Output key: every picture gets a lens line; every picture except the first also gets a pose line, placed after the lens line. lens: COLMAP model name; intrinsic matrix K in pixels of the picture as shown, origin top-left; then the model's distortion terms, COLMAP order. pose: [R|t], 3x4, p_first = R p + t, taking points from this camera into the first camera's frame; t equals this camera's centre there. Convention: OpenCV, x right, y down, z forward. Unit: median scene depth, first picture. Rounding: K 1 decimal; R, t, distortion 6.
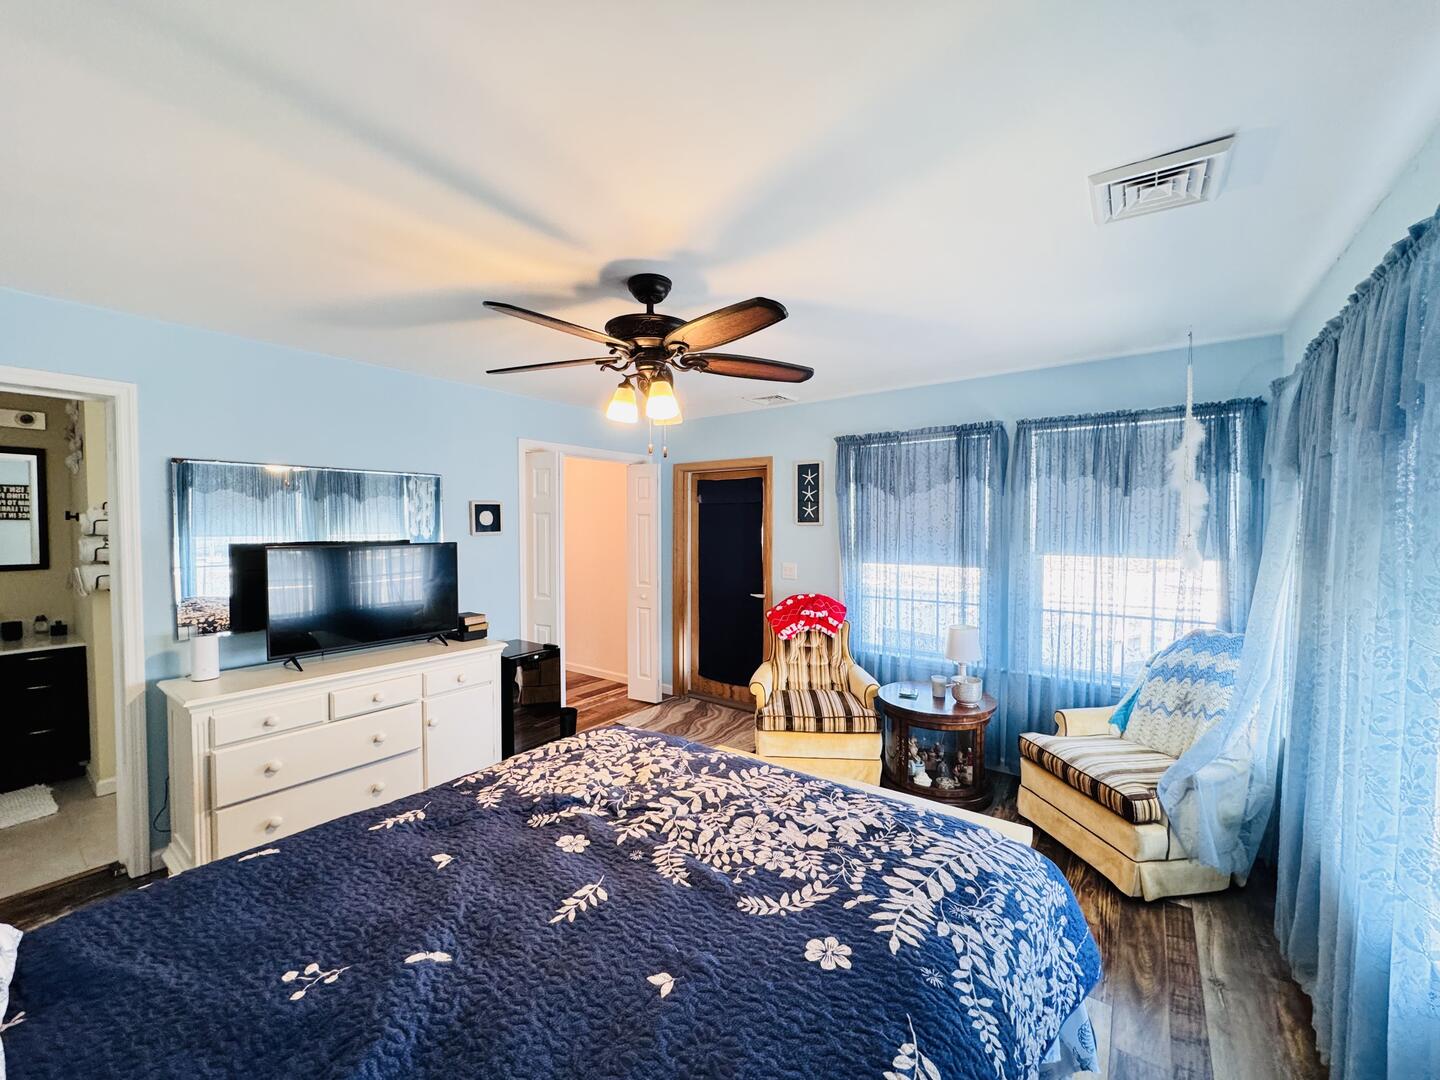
lens RADIAL K [[571.3, 0, 718.5], [0, 571.3, 549.3], [0, 0, 1]] dist [-0.001600, -0.000396]
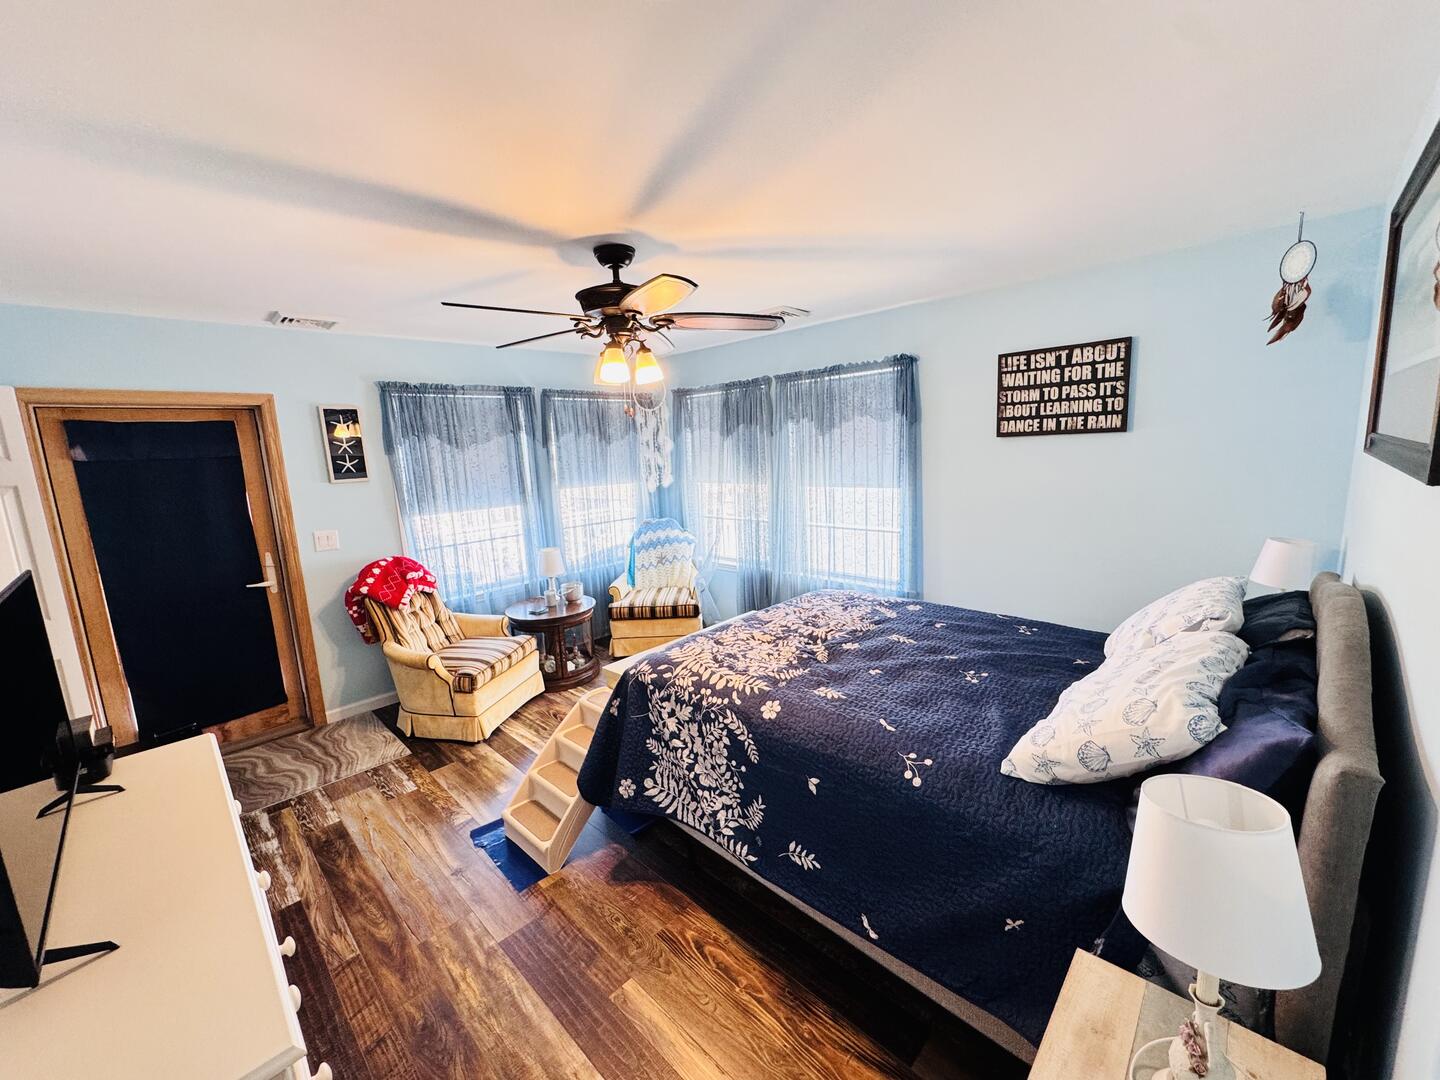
lens RADIAL K [[571.3, 0, 719.7], [0, 571.3, 535.1], [0, 0, 1]] dist [-0.001600, -0.000396]
pose [[0.137938, -0.159724, 0.977477, -0.793016], [0.088725, 0.984936, 0.148423, -0.053505], [-0.986459, 0.066253, 0.150032, 0.436909]]
